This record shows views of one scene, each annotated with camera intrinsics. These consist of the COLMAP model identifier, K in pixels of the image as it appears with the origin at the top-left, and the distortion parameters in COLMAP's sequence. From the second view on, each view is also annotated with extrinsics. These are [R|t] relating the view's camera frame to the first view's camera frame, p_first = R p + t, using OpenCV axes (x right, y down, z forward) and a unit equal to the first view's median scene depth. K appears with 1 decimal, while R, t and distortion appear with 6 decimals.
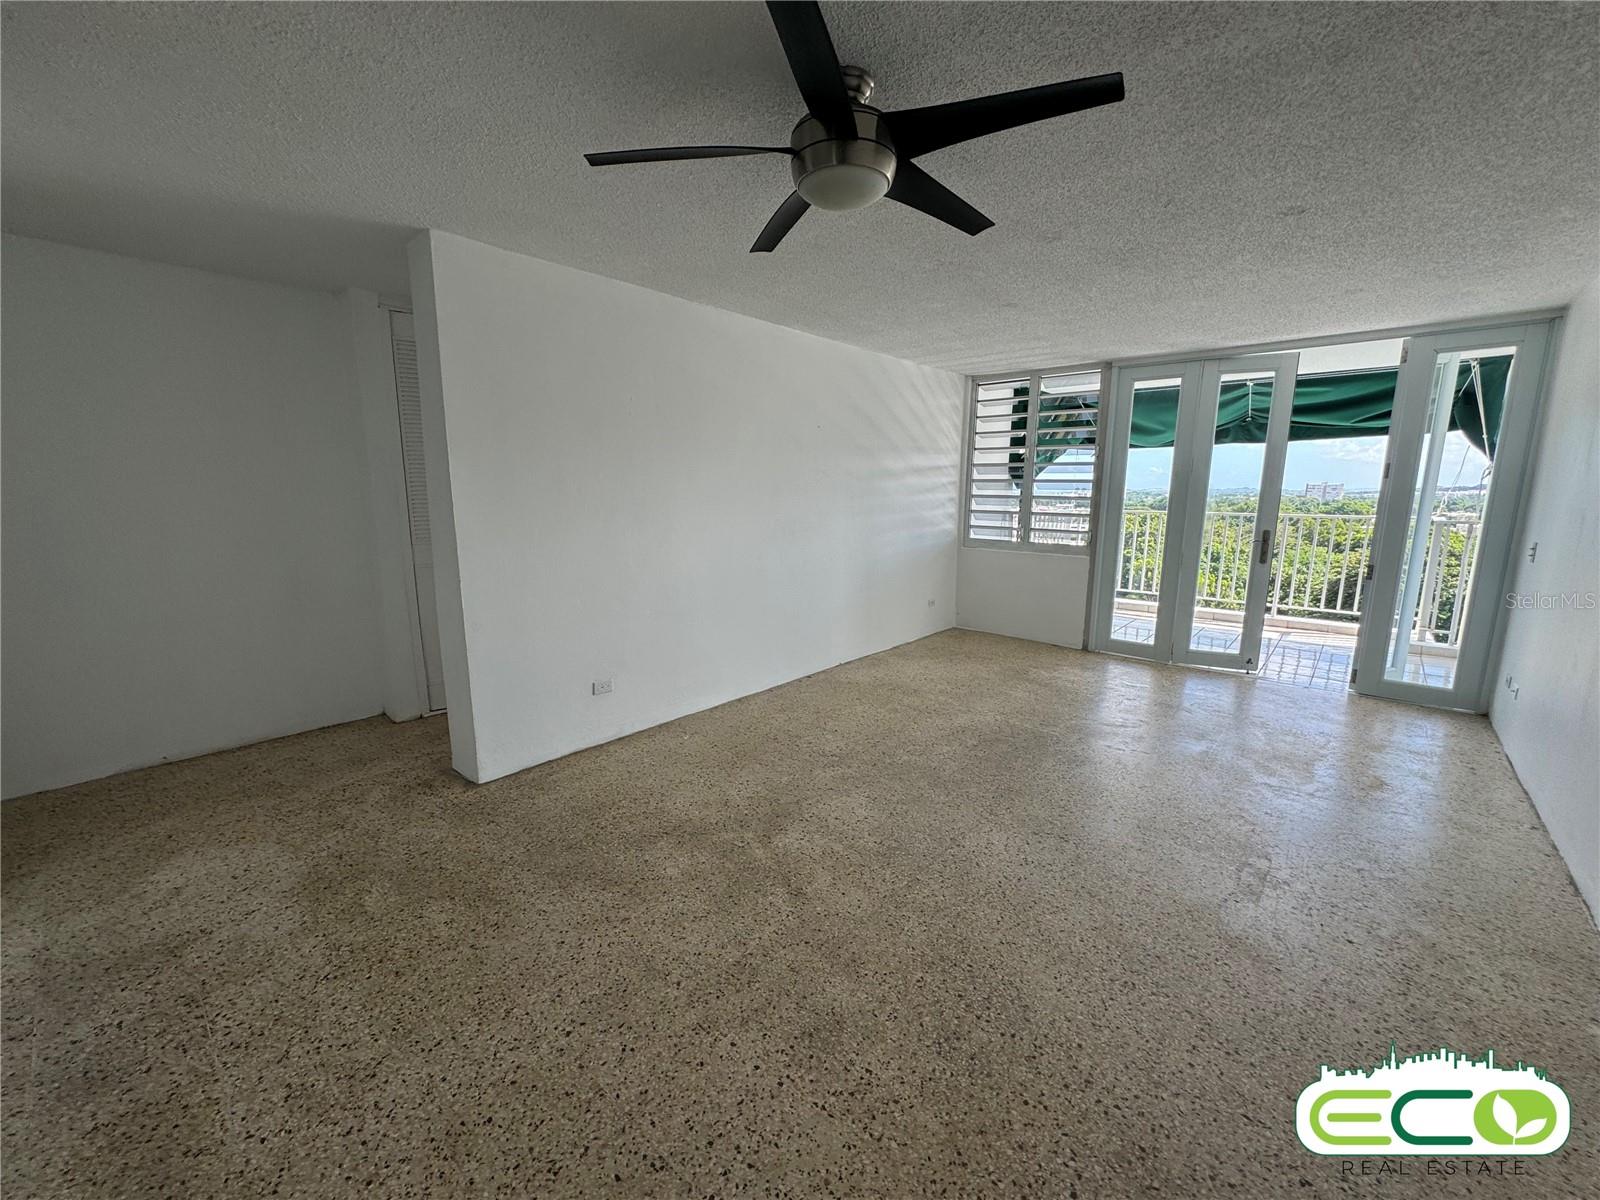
lens RADIAL K [[637.4, 0, 800.3], [0, 637.4, 597.6], [0, 0, 1]] dist [-0.000672, 0.000310]
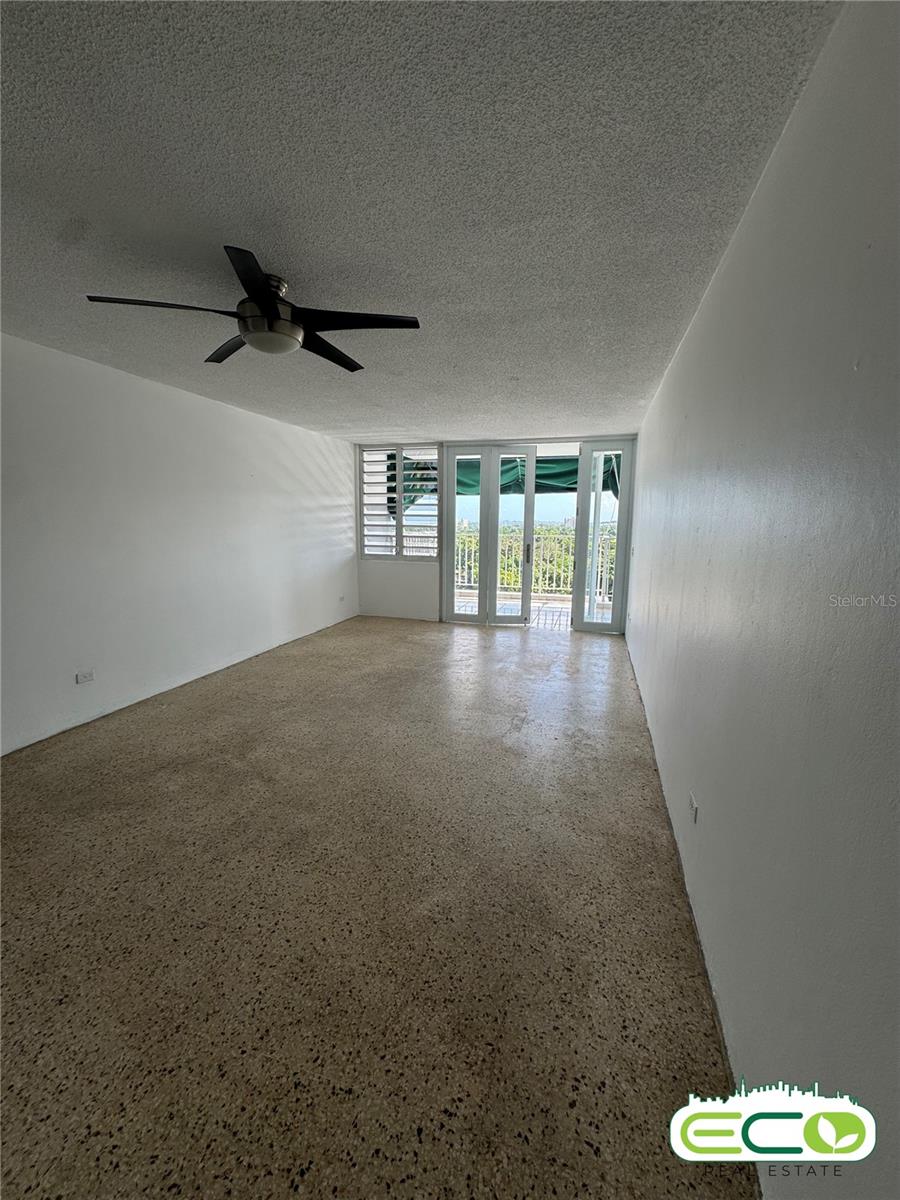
lens RADIAL K [[476.9, 0, 452.1], [0, 476.9, 599.9], [0, 0, 1]] dist [-0.000244, 0.000669]
pose [[0.906408, -0.067148, 0.417033, -0.026391], [0.068837, 0.997567, 0.011006, 0.020652], [-0.416757, 0.018731, 0.908825, -0.119608]]
